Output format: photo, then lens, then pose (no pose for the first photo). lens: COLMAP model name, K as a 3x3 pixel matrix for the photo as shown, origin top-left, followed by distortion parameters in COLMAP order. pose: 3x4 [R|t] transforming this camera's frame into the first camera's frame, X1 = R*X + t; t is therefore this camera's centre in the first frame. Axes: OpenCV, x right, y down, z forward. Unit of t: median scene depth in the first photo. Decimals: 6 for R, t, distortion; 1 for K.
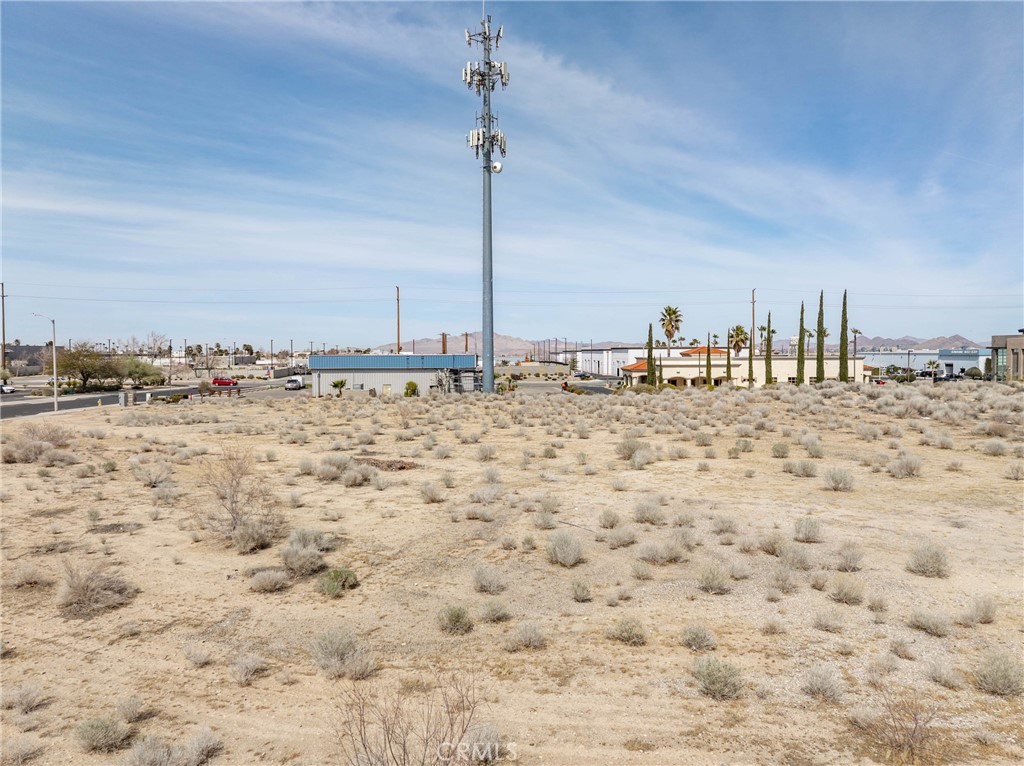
lens RADIAL K [[719.8, 0, 512.3], [0, 719.8, 381.0], [0, 0, 1]] dist [-0.055605, 0.016312]
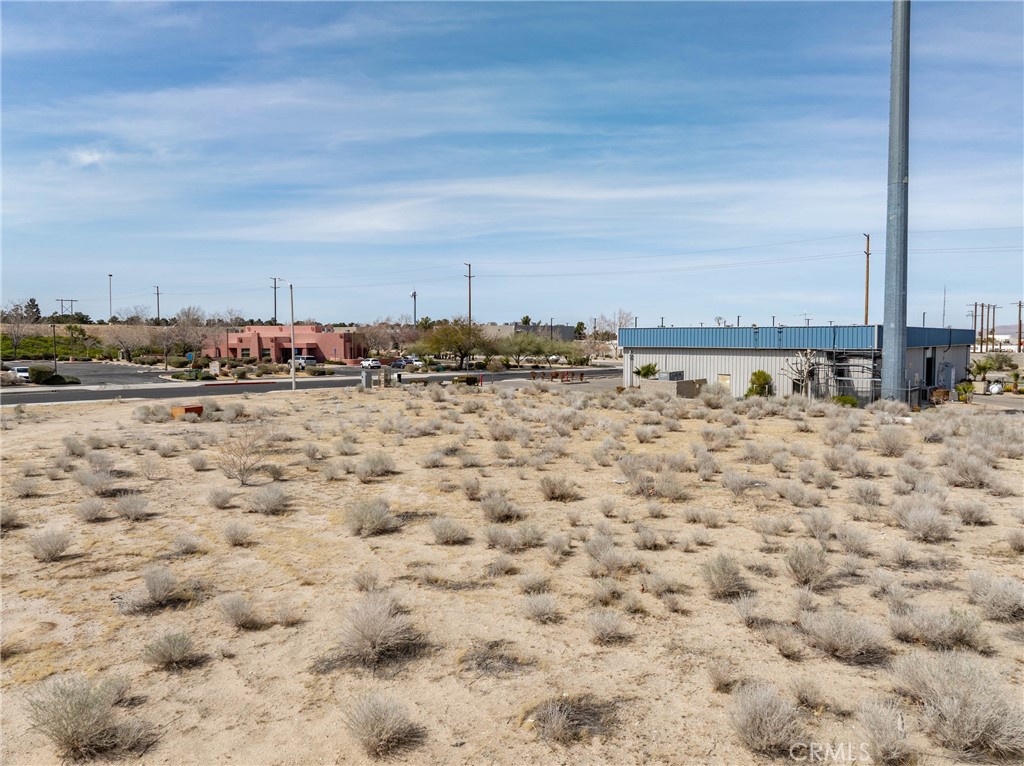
lens RADIAL K [[719.8, 0, 511.8], [0, 719.8, 385.6], [0, 0, 1]] dist [-0.055605, 0.016312]
pose [[0.642778, 0.050461, -0.764389, 0.178510], [-0.024078, 0.998666, 0.045680, -0.009234], [0.765674, -0.010957, 0.643135, 0.464438]]
